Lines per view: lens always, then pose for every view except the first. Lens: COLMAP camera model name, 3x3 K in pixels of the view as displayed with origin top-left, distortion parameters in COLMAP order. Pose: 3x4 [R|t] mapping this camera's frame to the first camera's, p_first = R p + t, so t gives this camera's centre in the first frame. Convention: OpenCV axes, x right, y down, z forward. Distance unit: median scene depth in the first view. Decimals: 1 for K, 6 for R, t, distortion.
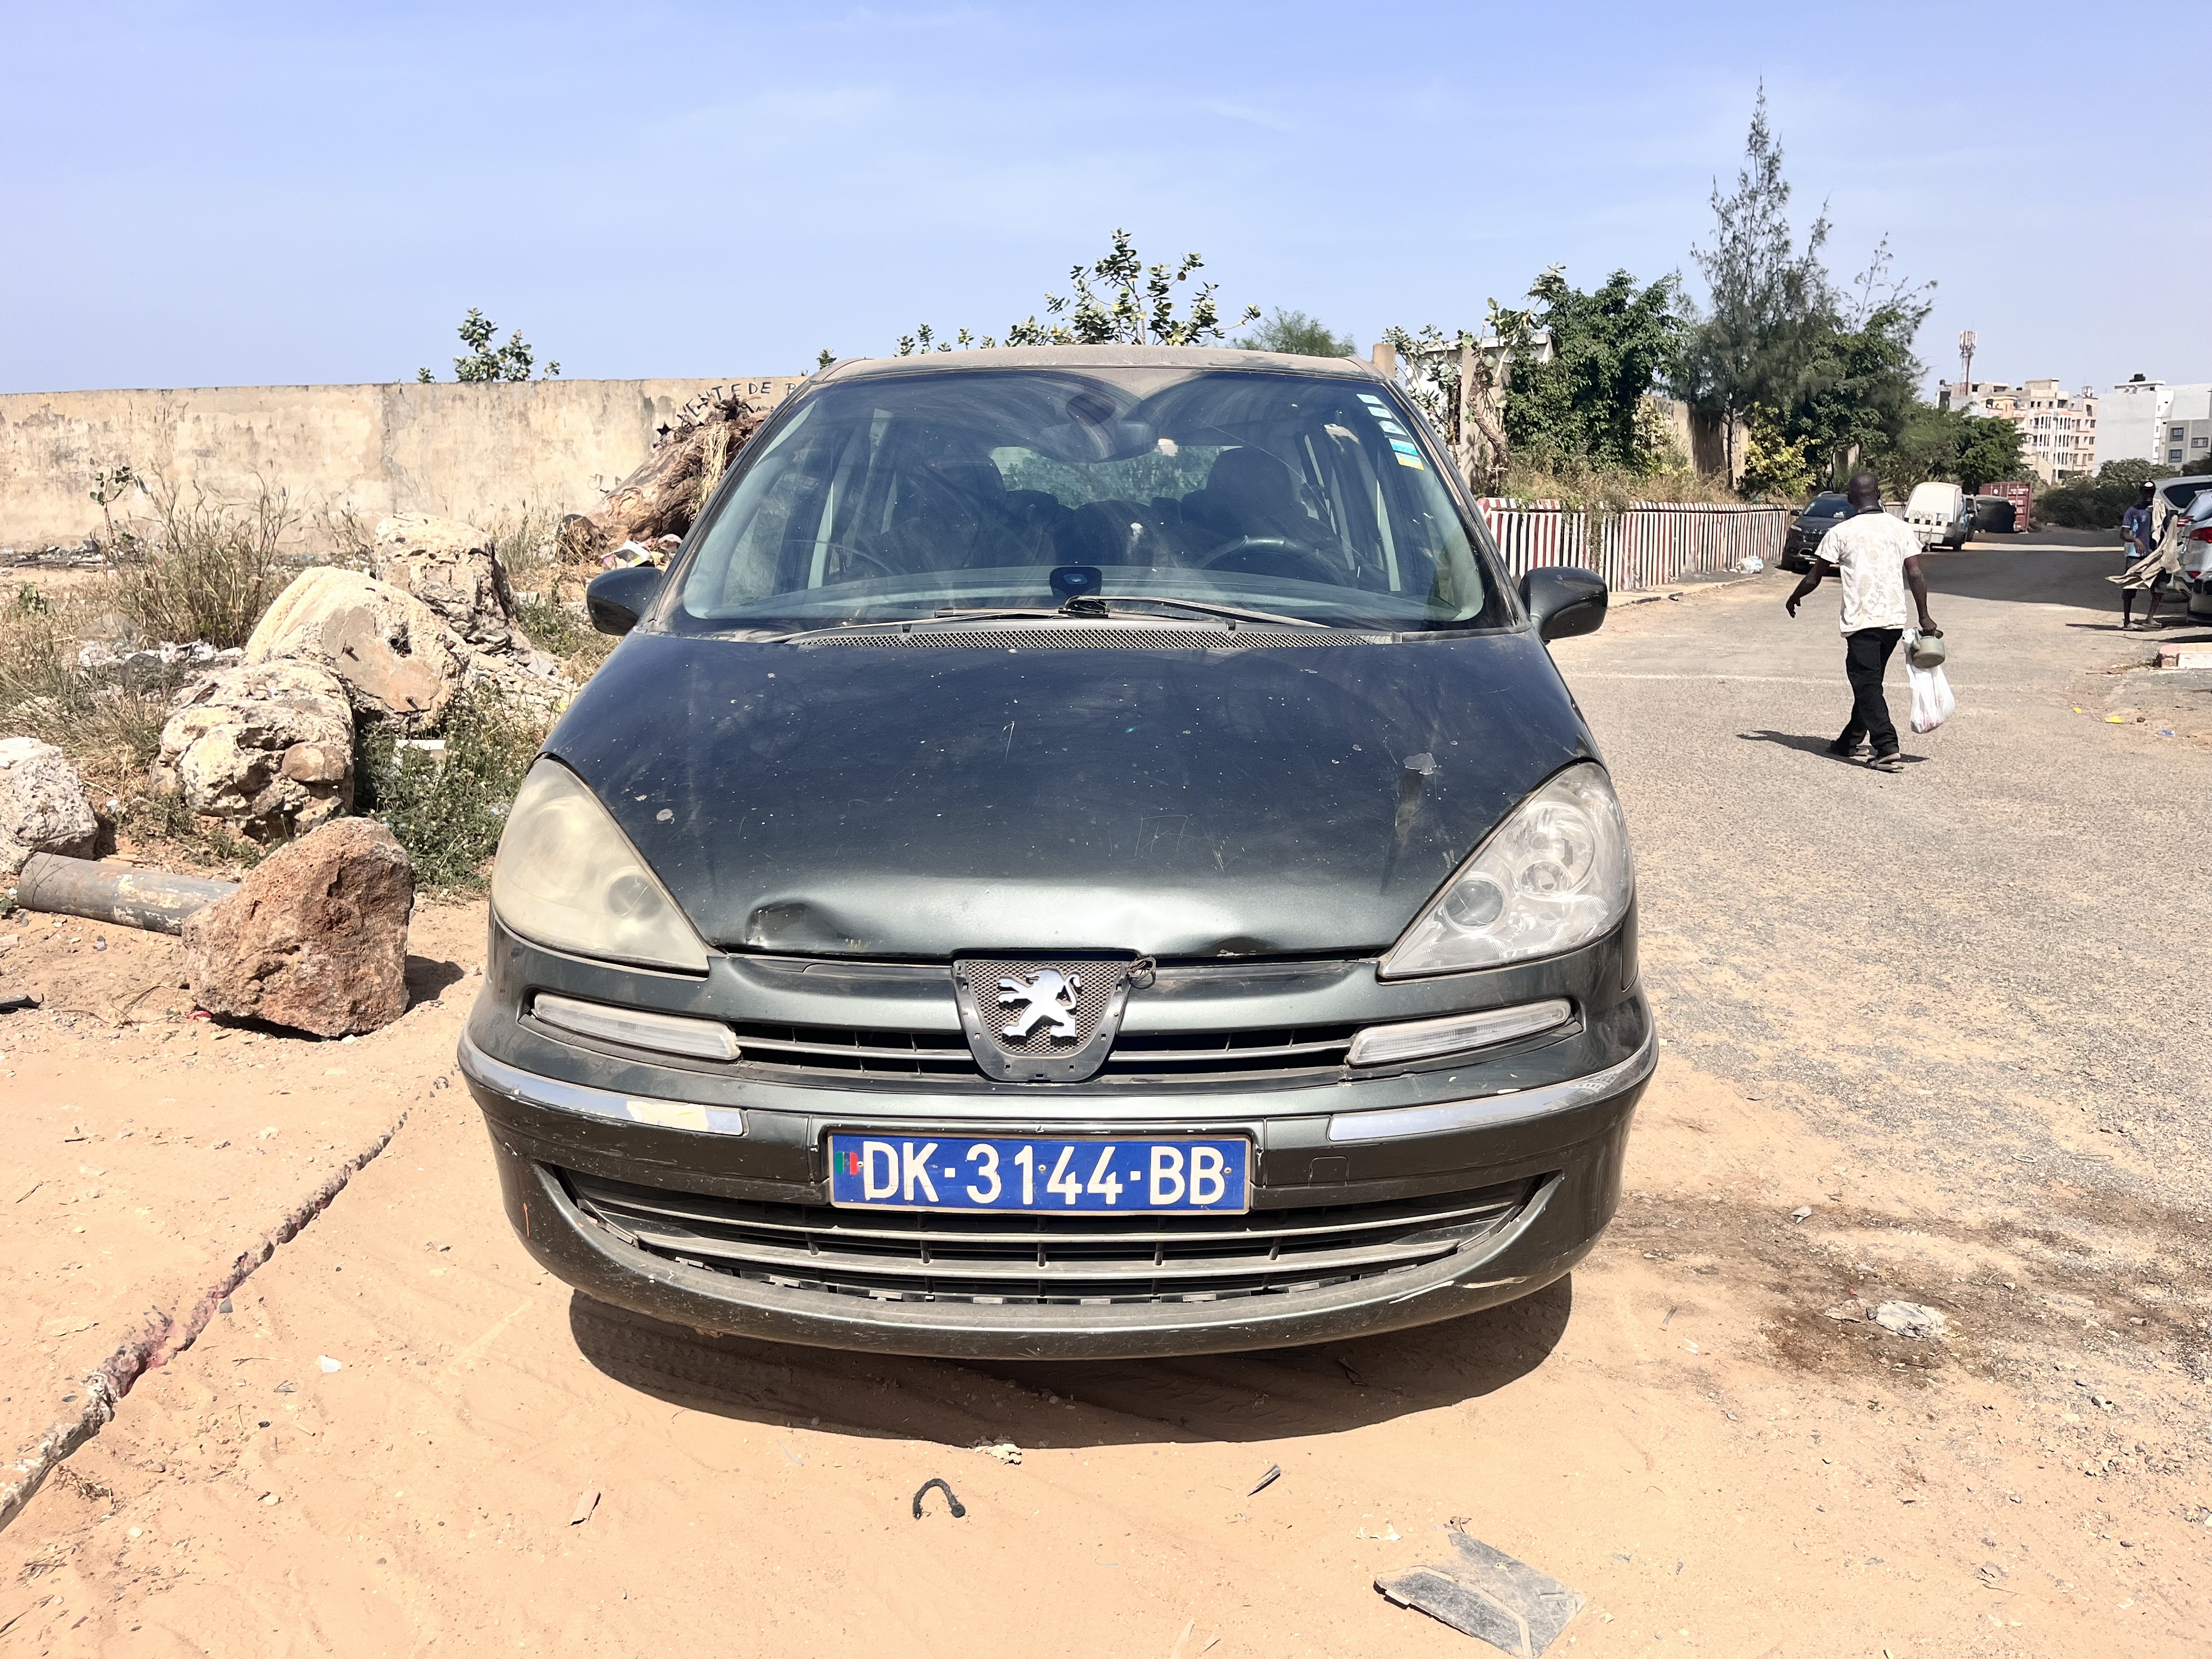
lens RADIAL K [[1660.3, 0, 1105.6], [0, 1660.3, 829.8], [0, 0, 1]] dist [0.013557, -0.011236]
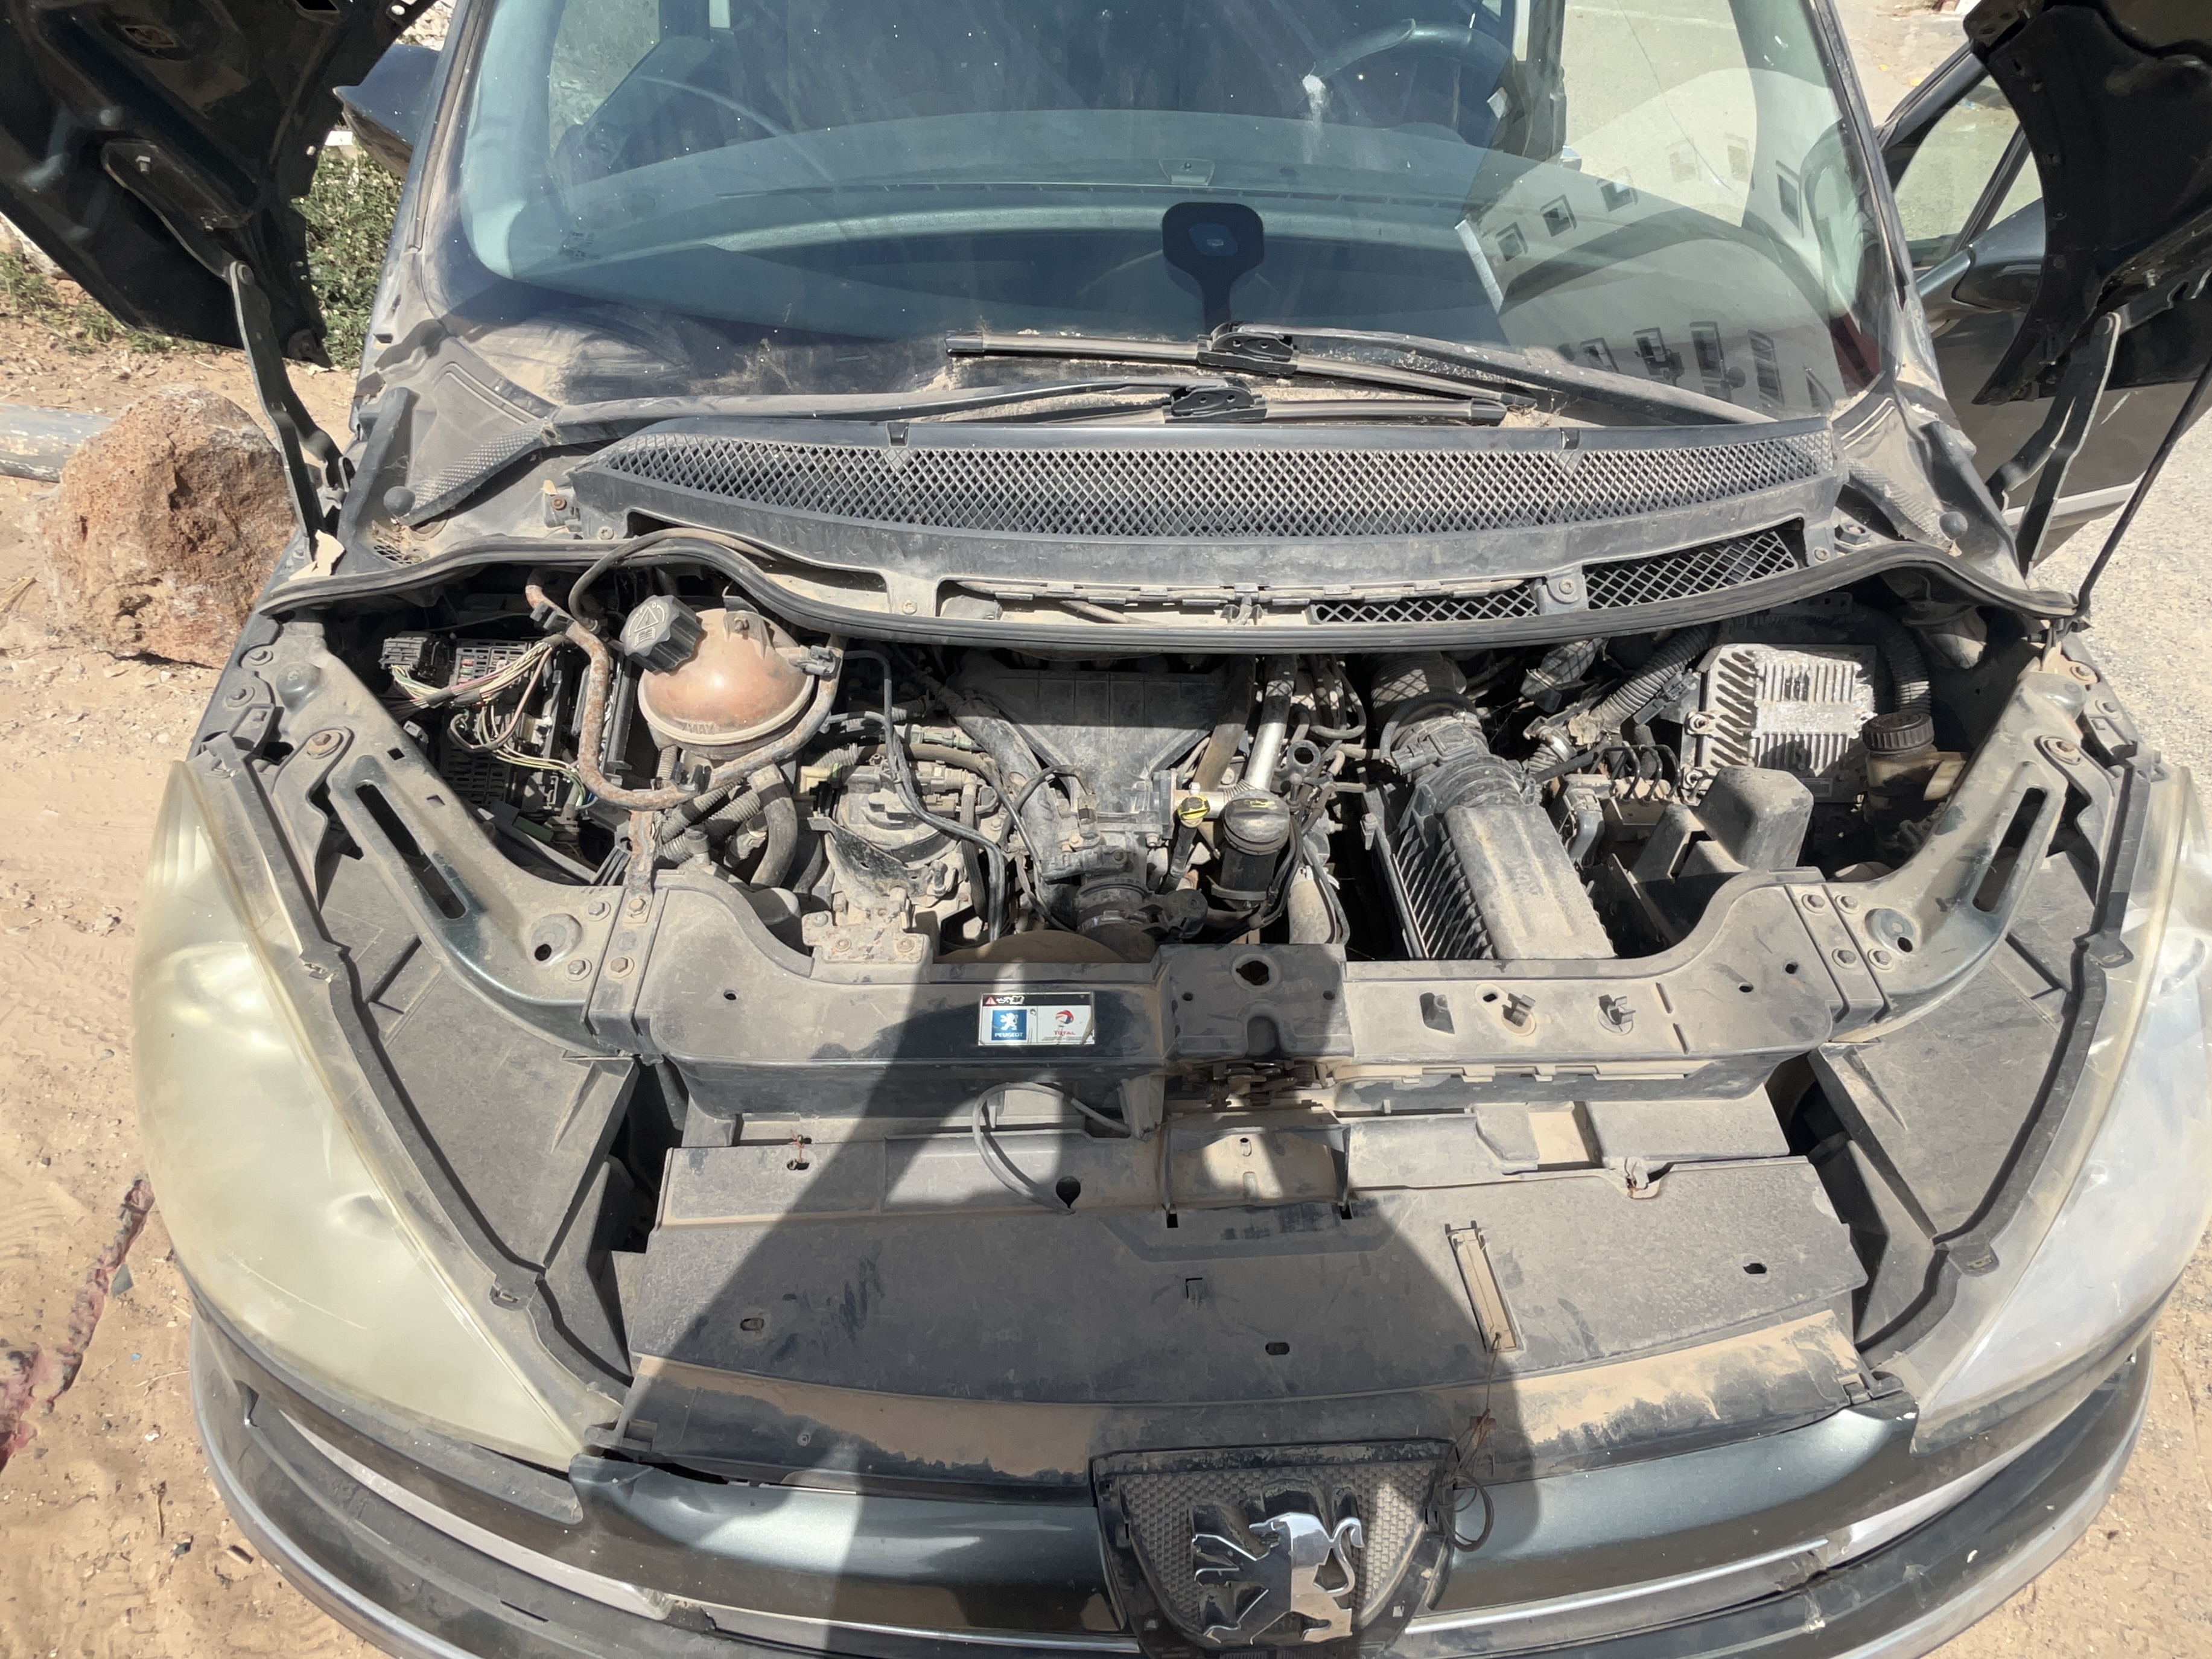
lens RADIAL K [[1095.4, 0, 1106.1], [0, 1095.4, 828.3], [0, 0, 1]] dist [0.000426, 0.000492]
pose [[0.997590, -0.028073, 0.063445, -0.055841], [-0.012338, 0.828113, 0.560426, -0.136664], [-0.068272, -0.559858, 0.825771, 0.450969]]
